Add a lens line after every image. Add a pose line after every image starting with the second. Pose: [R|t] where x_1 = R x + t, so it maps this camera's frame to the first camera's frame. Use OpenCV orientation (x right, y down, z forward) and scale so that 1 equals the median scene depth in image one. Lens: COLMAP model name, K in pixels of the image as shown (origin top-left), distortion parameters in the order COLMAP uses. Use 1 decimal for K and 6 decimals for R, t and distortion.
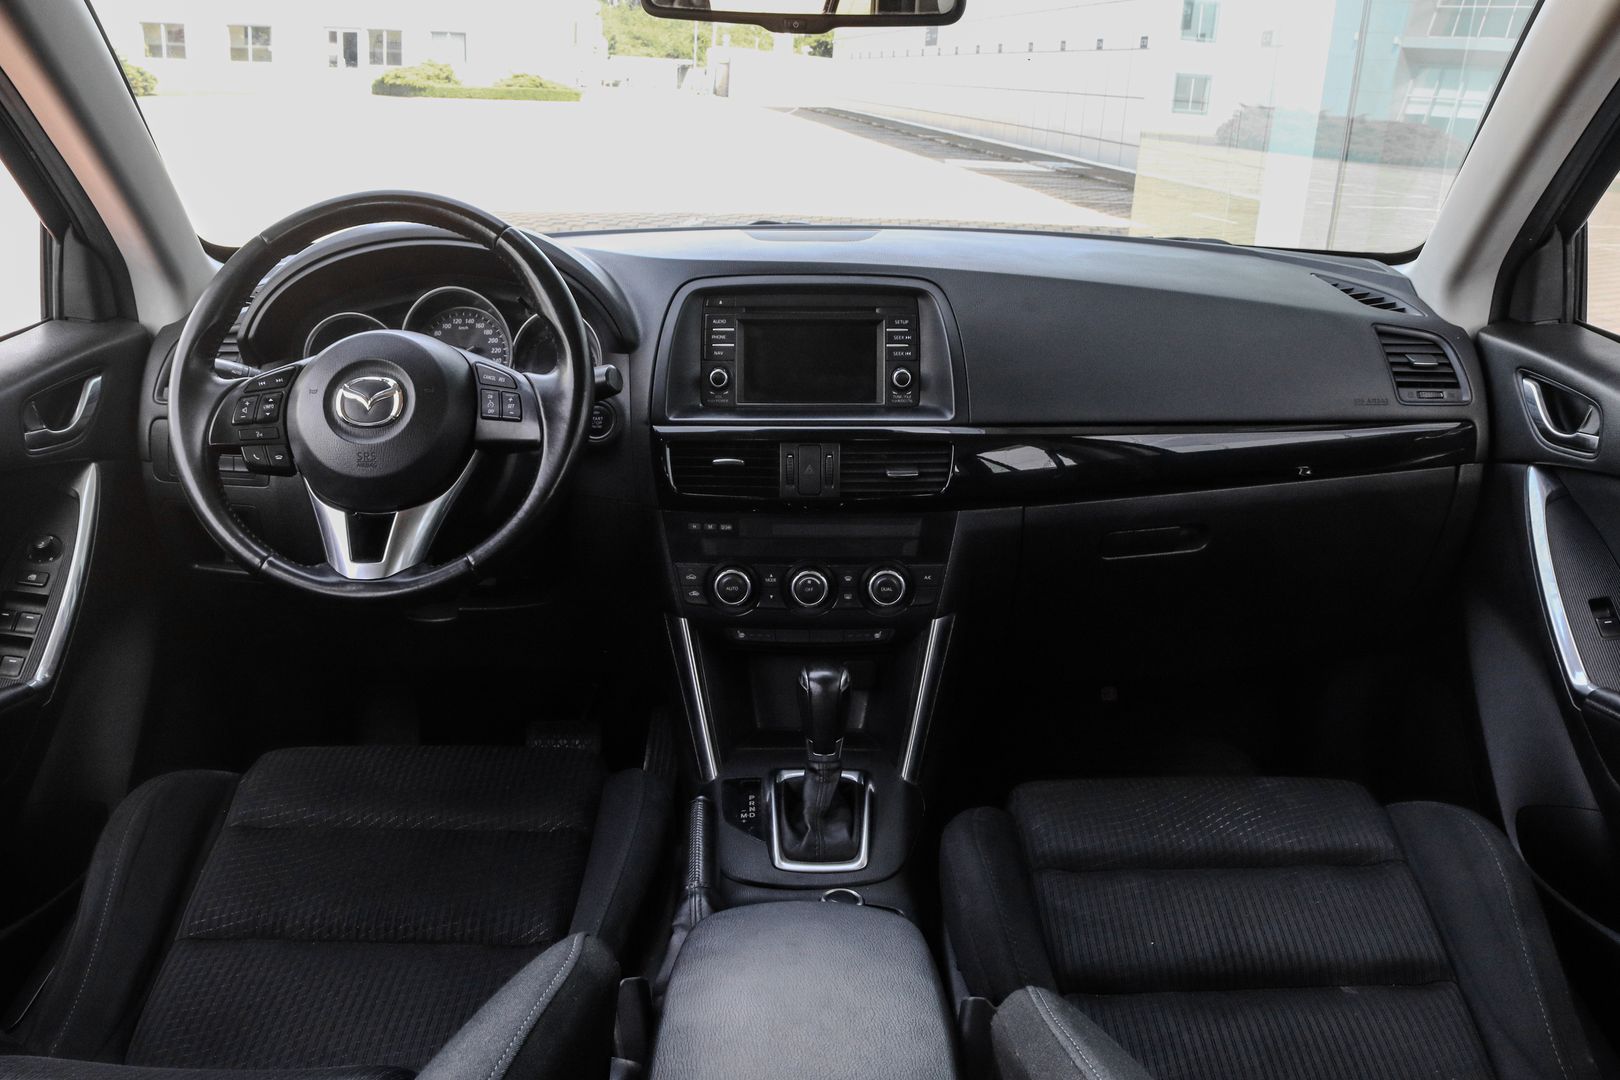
lens RADIAL K [[1416.2, 0, 805.1], [0, 1416.2, 569.6], [0, 0, 1]] dist [-0.181418, 0.164320]
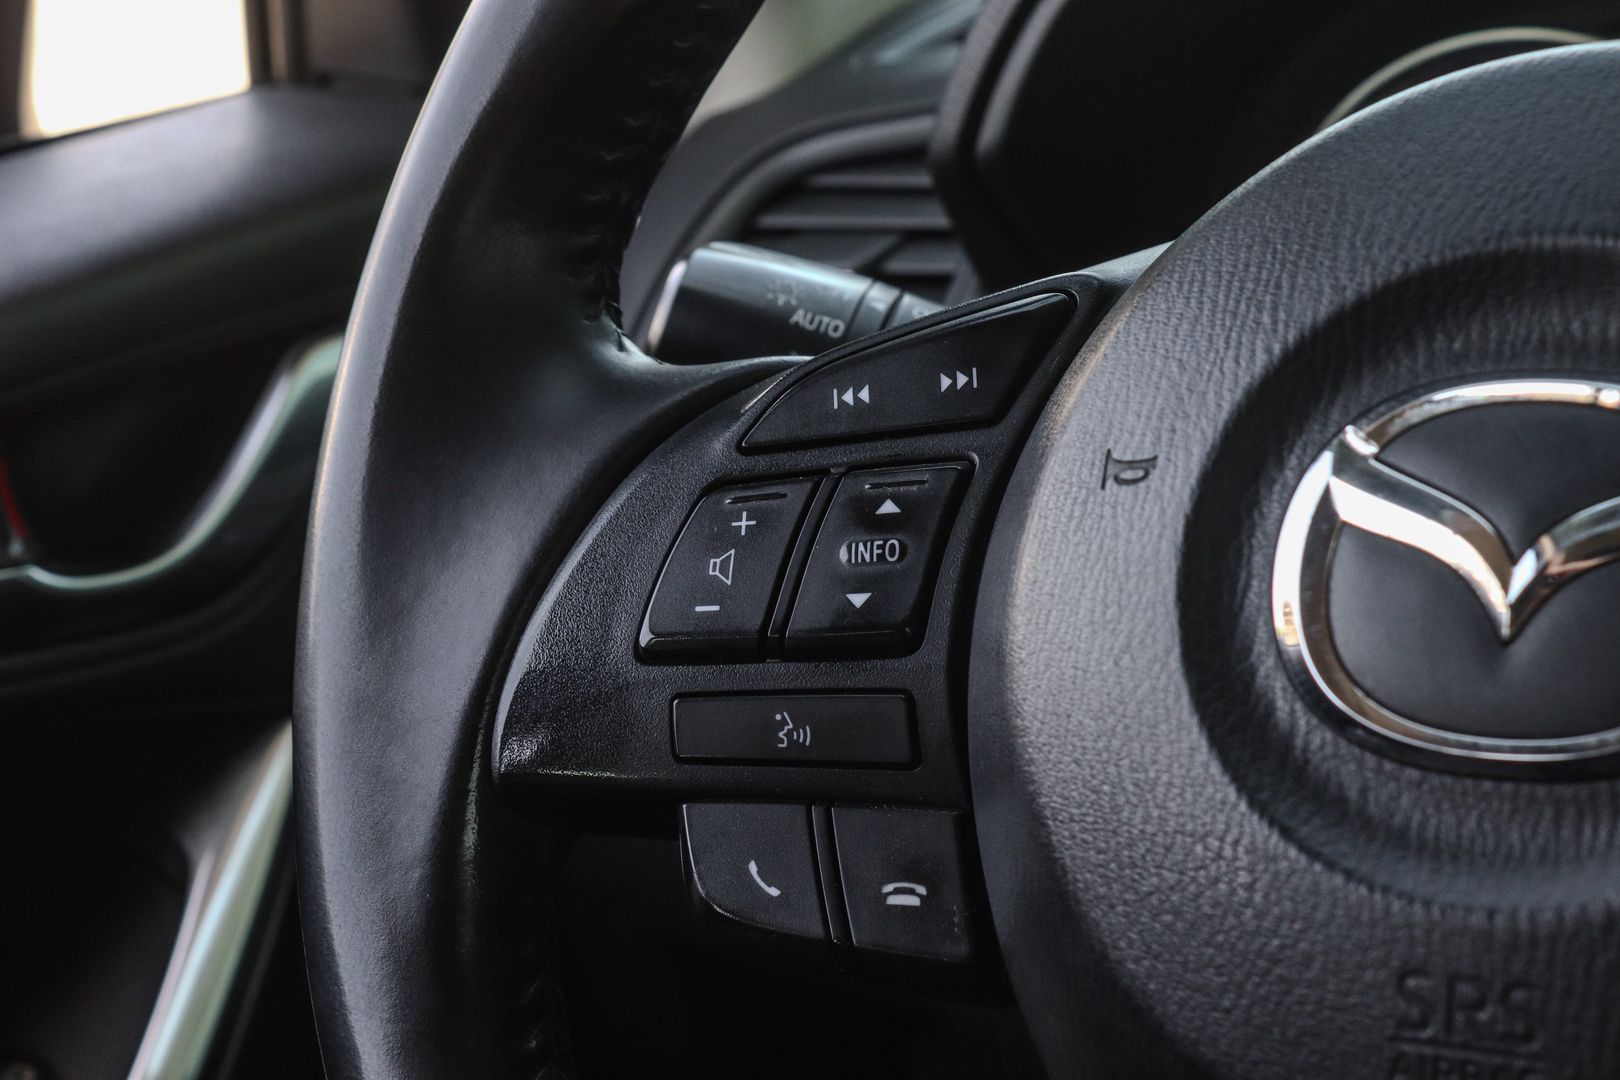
lens RADIAL K [[3272.6, 0, 810.0], [0, 3272.6, 540.0], [0, 0, 1]] dist [0.088106, -0.016075]
pose [[0.844724, 0.045417, -0.533272, -0.187534], [-0.089174, 0.994409, -0.056565, -0.091050], [0.527722, 0.095336, 0.844050, 0.641566]]
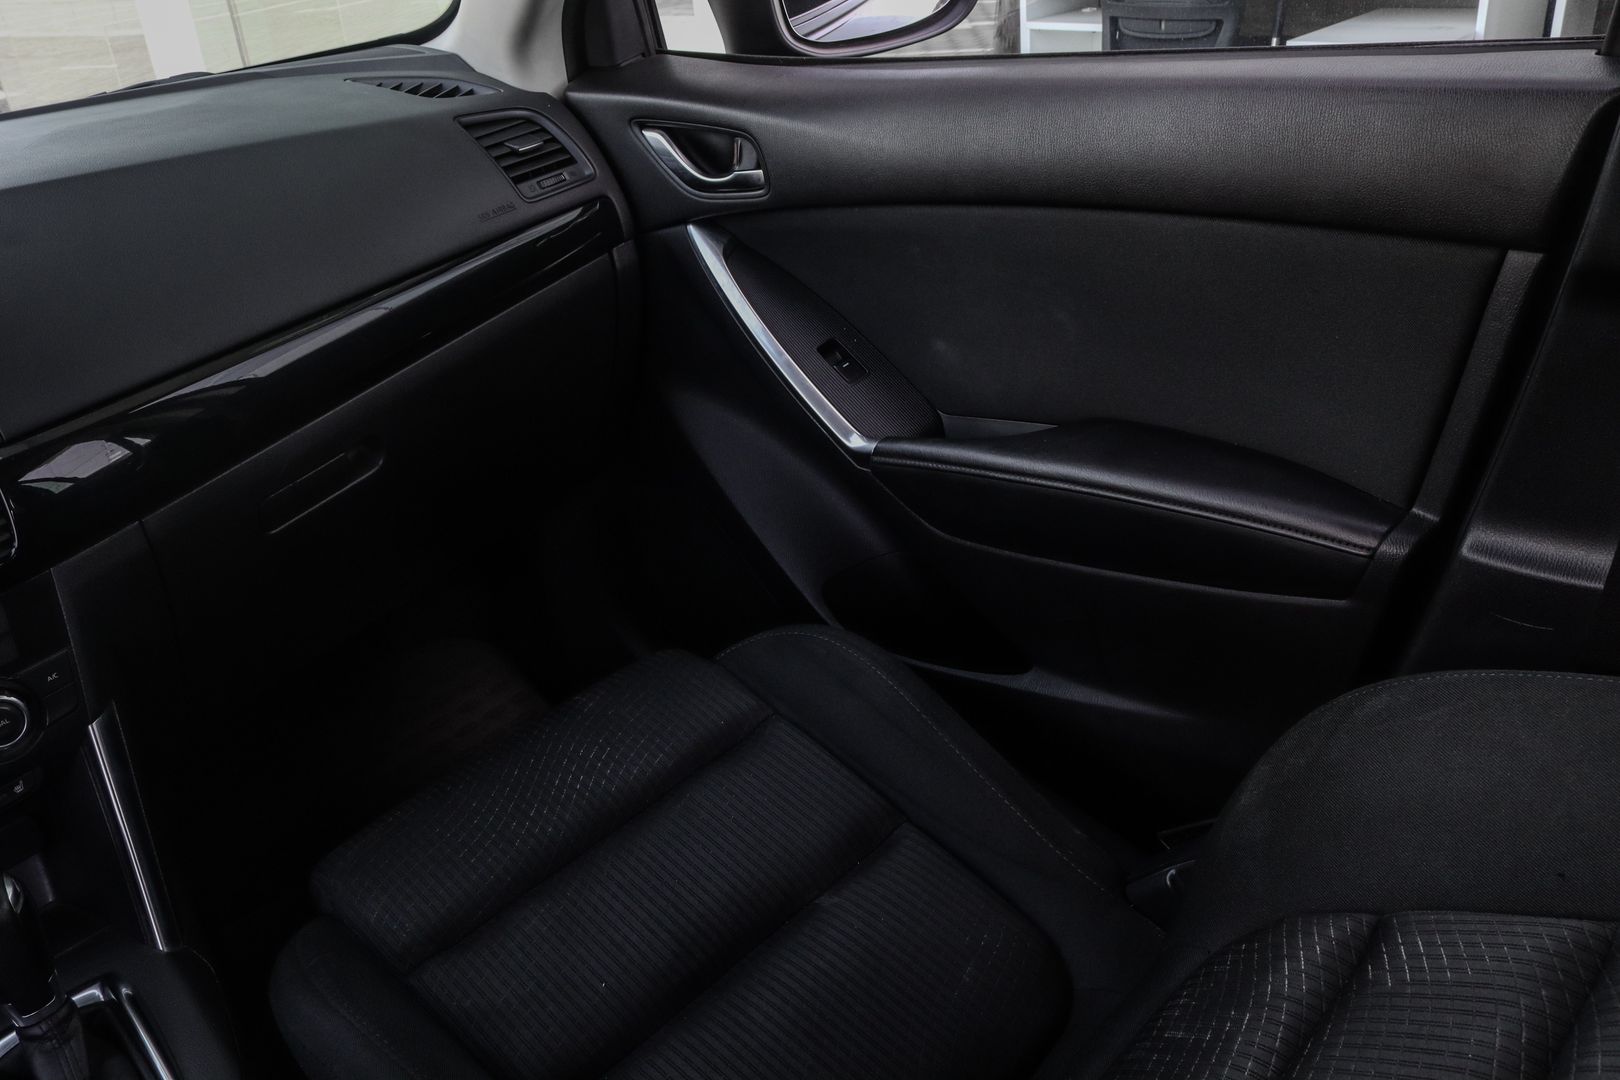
lens RADIAL K [[1343.3, 0, 799.8], [0, 1343.3, 549.4], [0, 0, 1]] dist [-0.162784, 0.129292]
pose [[0.701130, -0.429980, 0.568800, 0.014760], [0.351428, 0.902484, 0.249039, -0.081051], [-0.620415, 0.025284, 0.783866, 0.322008]]
